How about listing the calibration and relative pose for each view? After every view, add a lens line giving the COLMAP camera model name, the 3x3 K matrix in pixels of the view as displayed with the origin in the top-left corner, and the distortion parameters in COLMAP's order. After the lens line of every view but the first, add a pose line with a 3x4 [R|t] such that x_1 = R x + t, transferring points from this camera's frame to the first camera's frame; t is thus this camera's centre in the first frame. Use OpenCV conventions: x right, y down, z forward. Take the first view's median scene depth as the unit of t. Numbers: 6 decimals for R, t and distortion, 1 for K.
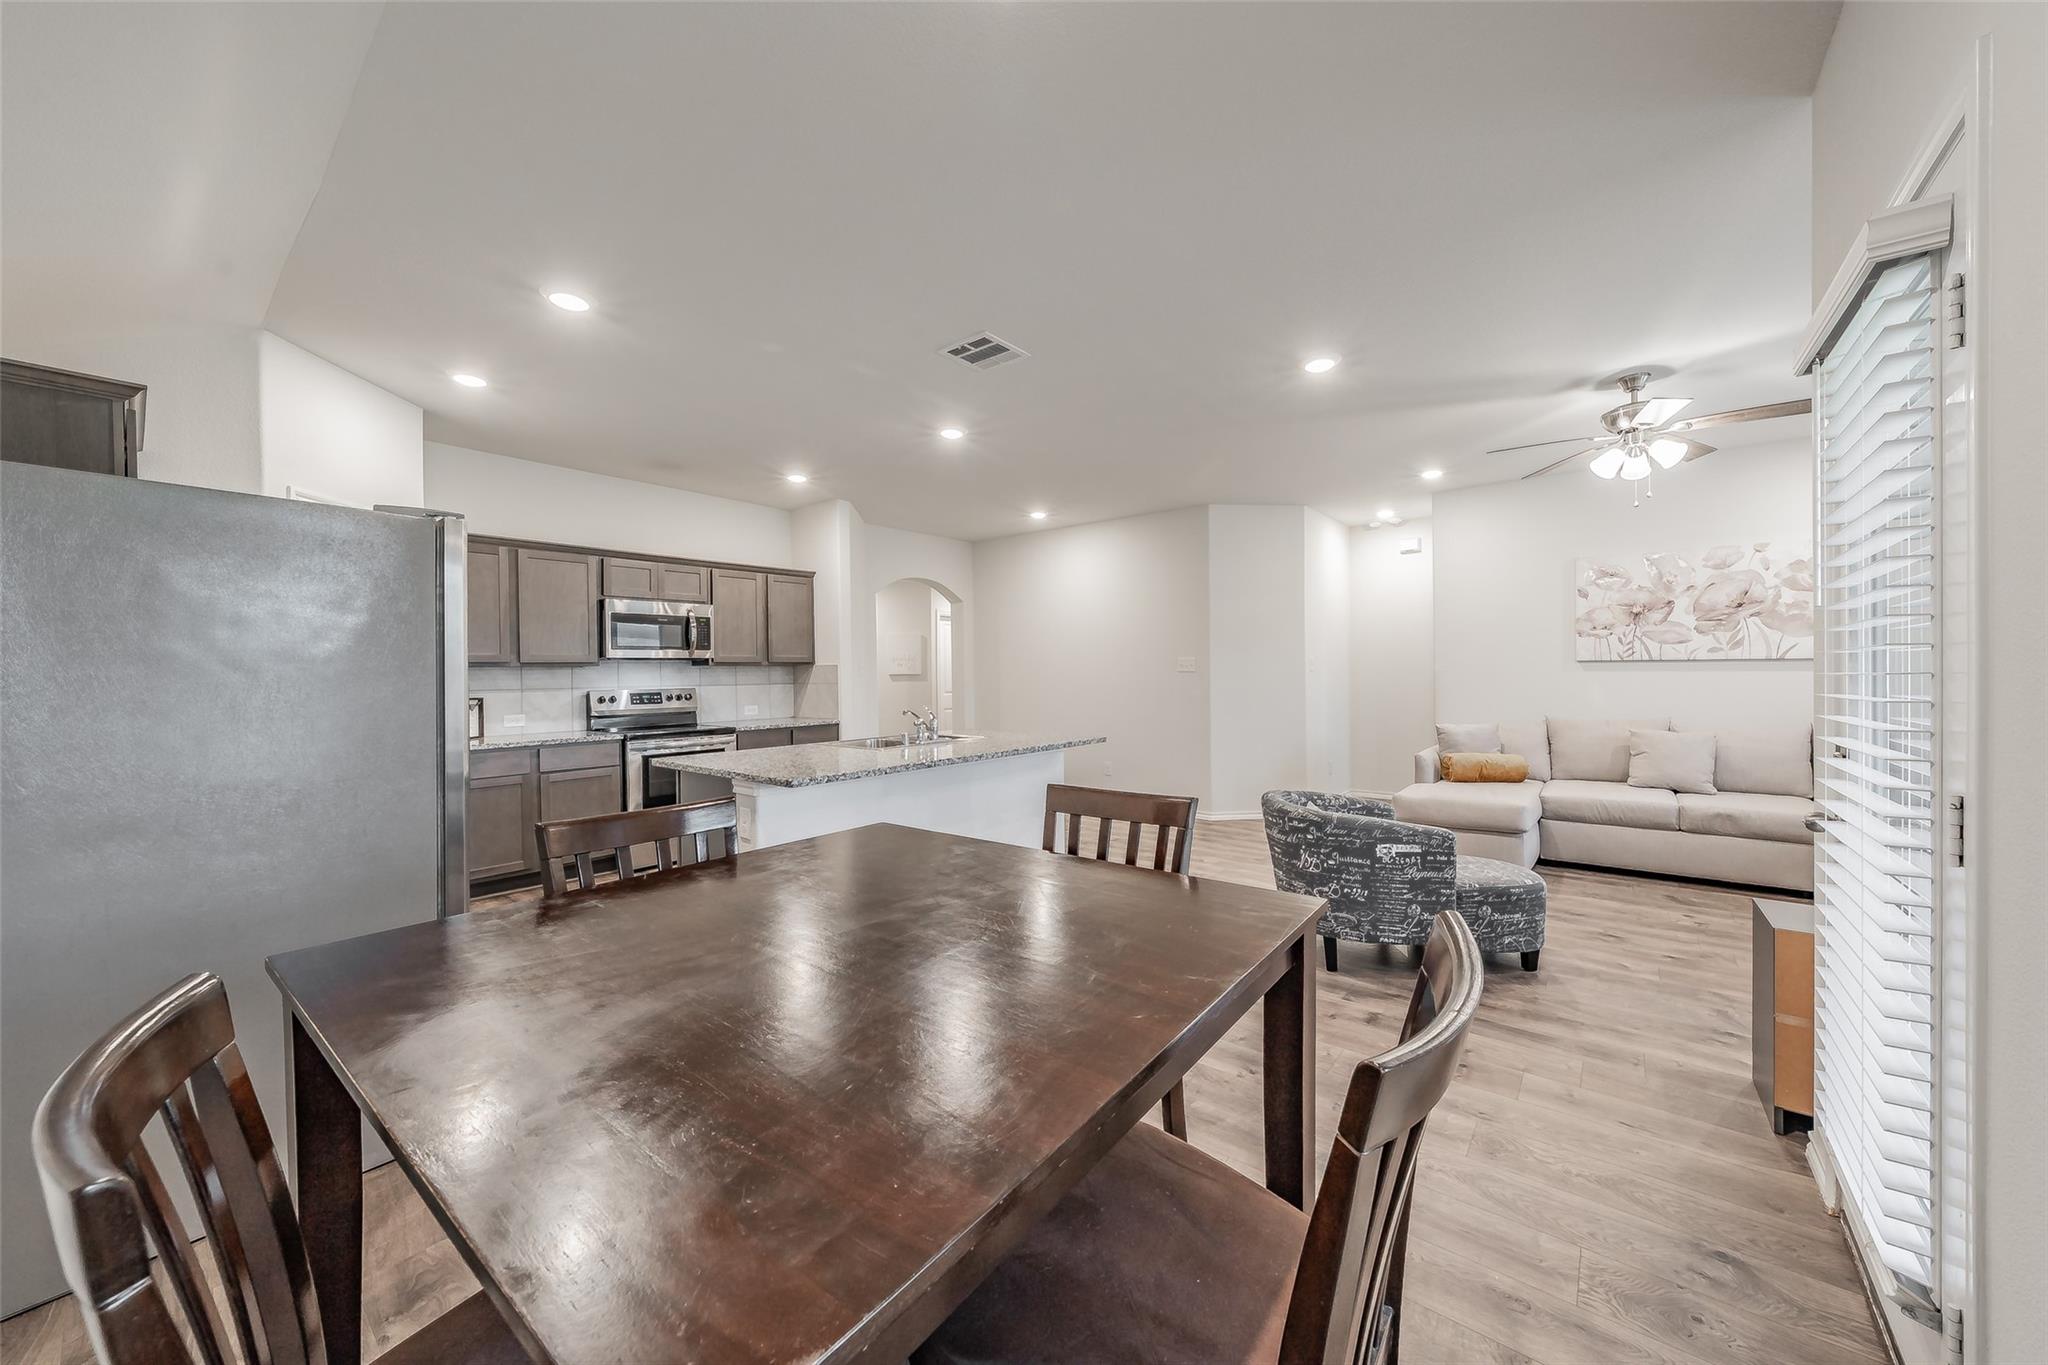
lens RADIAL K [[731.2, 0, 1035.2], [0, 731.2, 675.5], [0, 0, 1]] dist [0.001935, -0.000154]
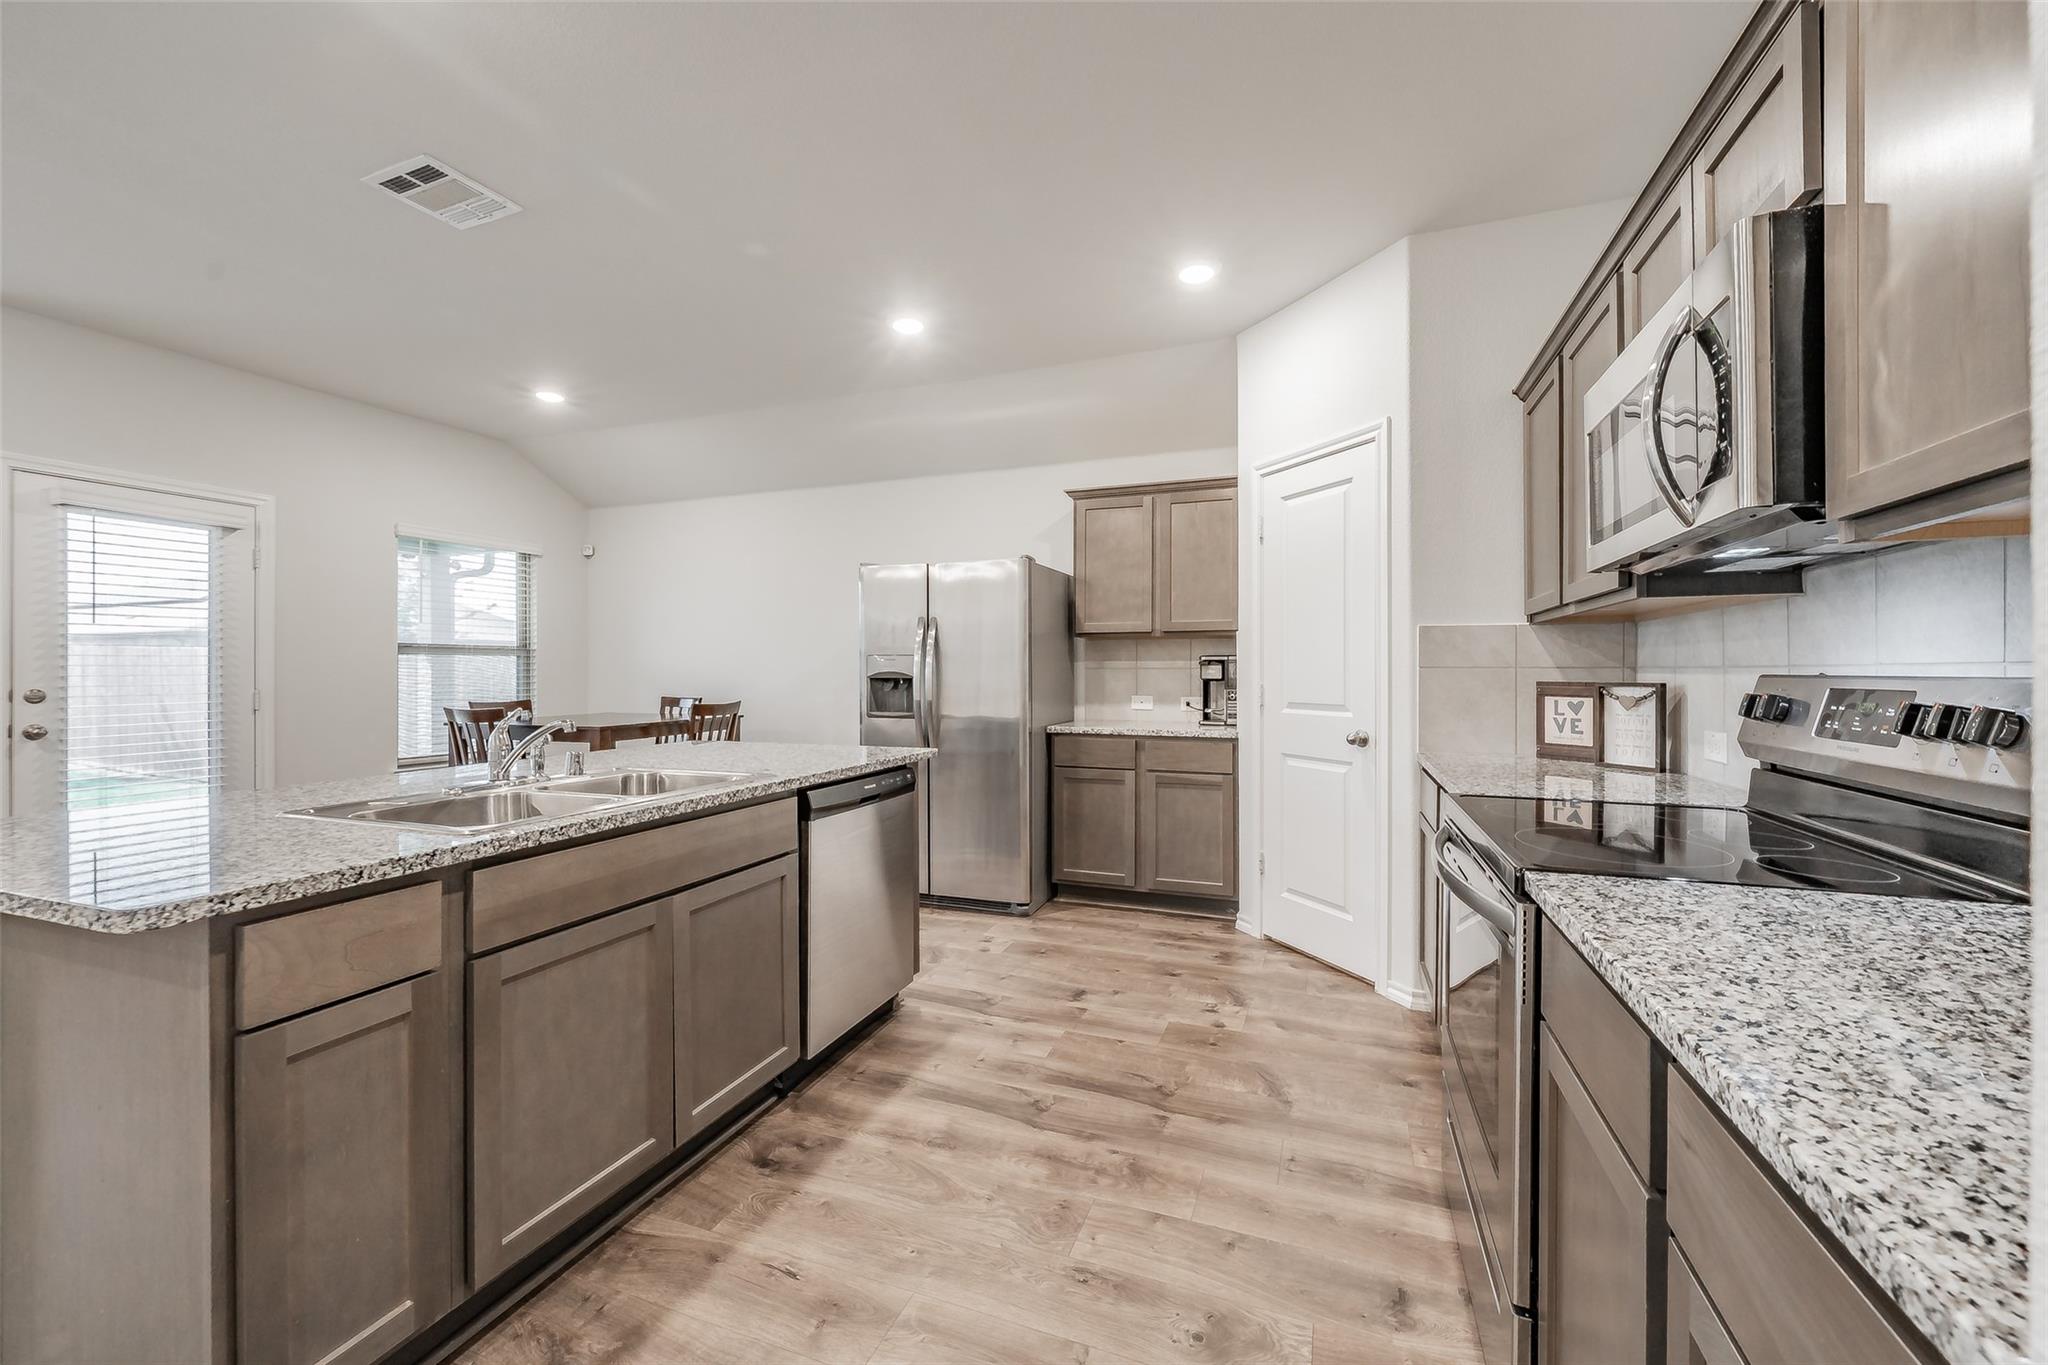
lens RADIAL K [[815.7, 0, 1040.5], [0, 815.7, 668.0], [0, 0, 1]] dist [-0.003226, 0.000798]
pose [[-0.951847, 0.011053, -0.306375, -0.229445], [0.009800, 0.999936, 0.005630, 0.013341], [0.306418, 0.002356, -0.951894, 1.246858]]
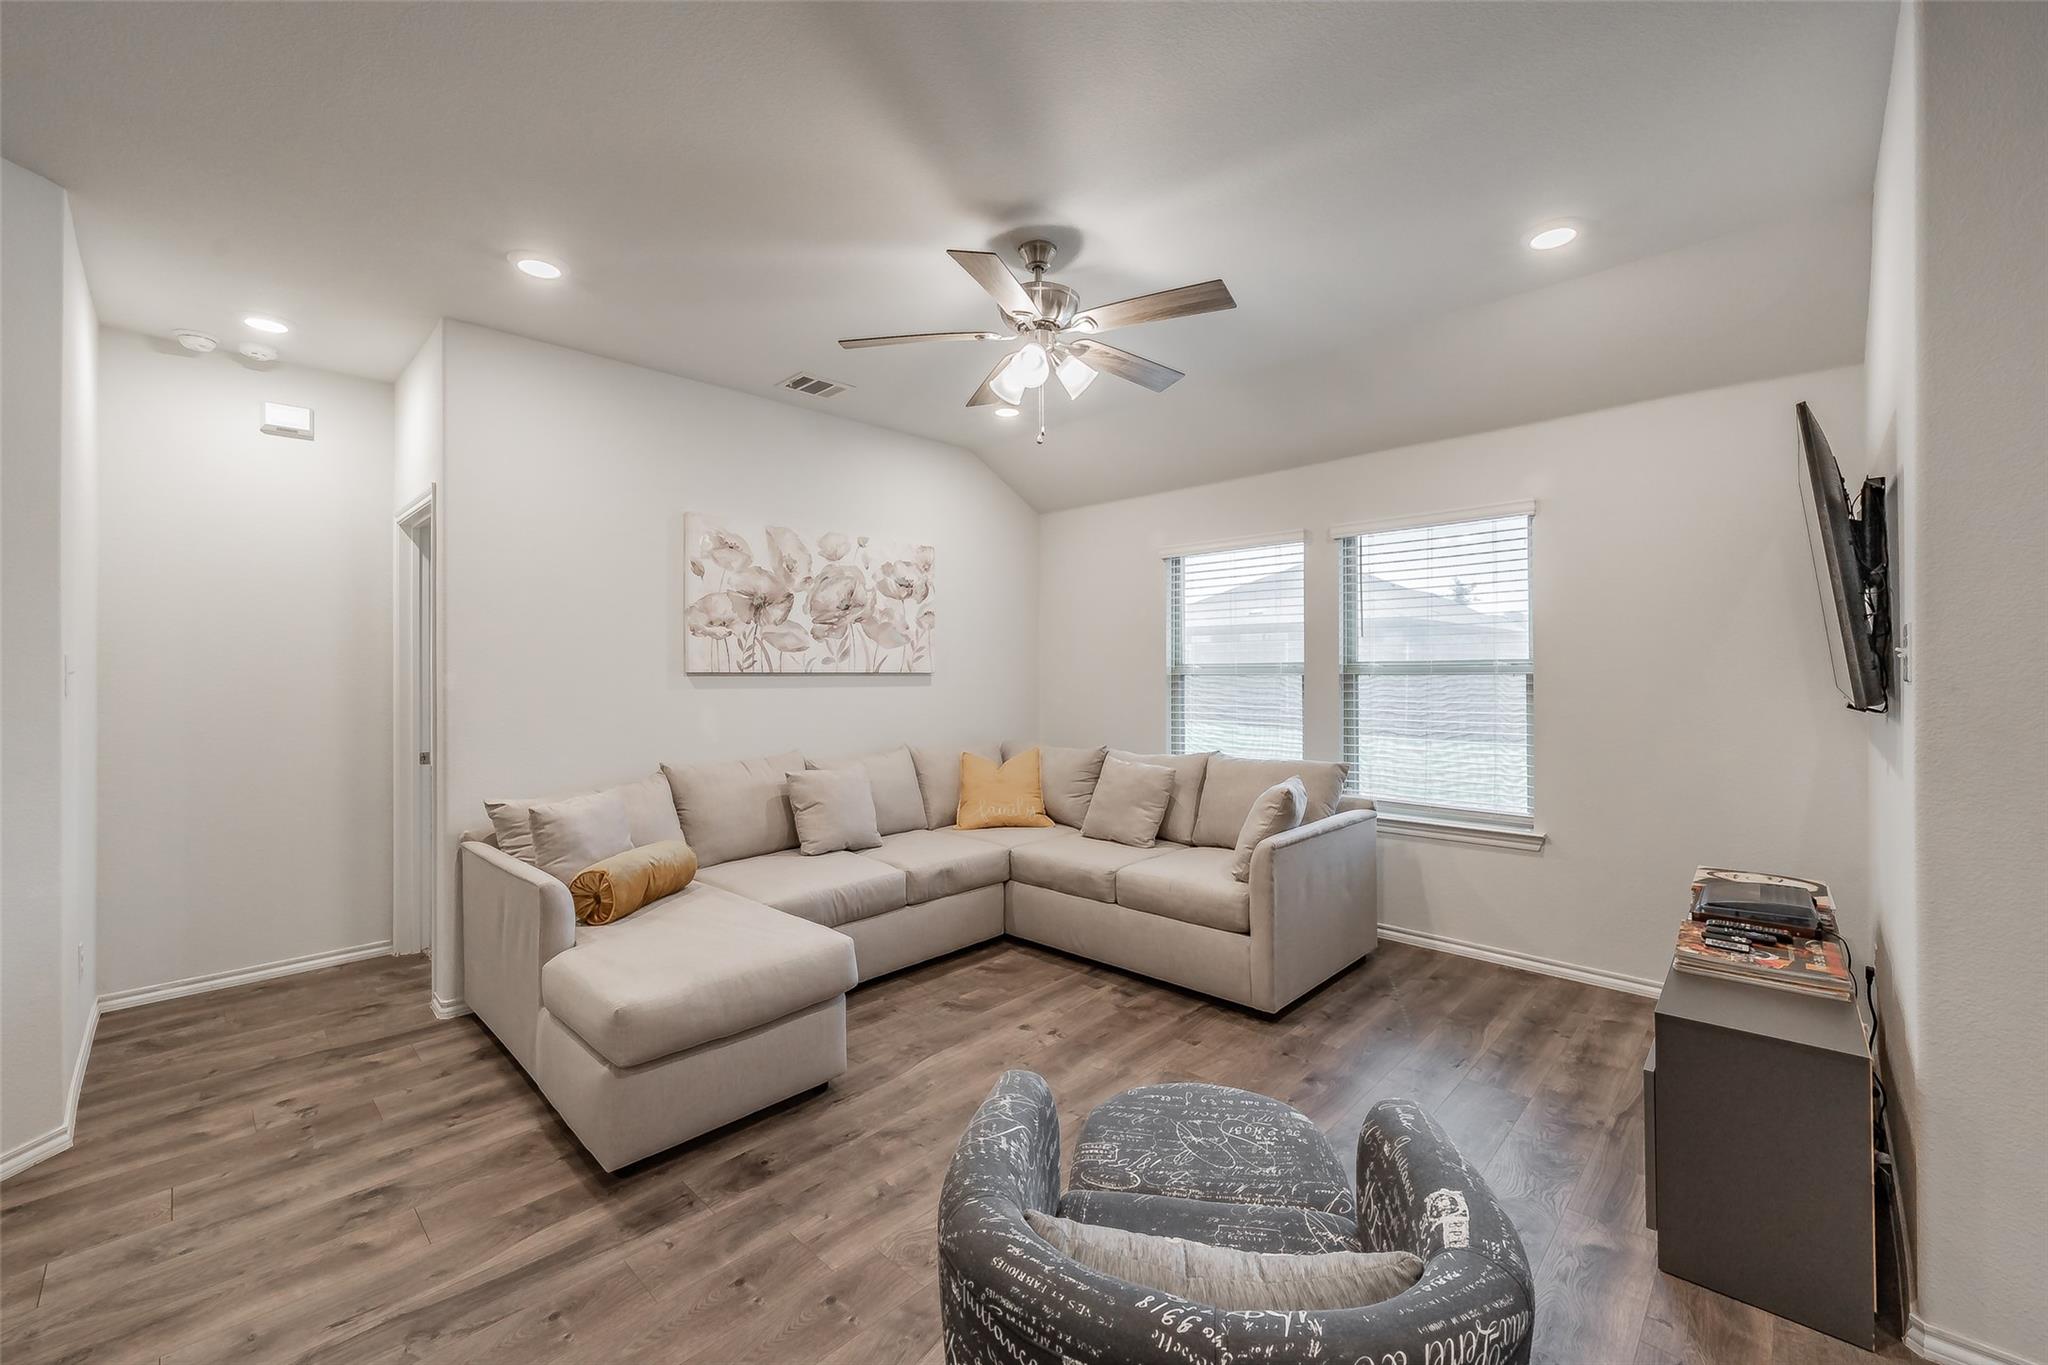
lens RADIAL K [[815.7, 0, 1029.1], [0, 815.7, 668.6], [0, 0, 1]] dist [-0.003226, 0.000798]
pose [[0.087653, 0.014372, 0.996047, 0.060938], [0.010377, 0.999828, -0.015340, -0.010316], [-0.996097, 0.011681, 0.087489, 0.689140]]
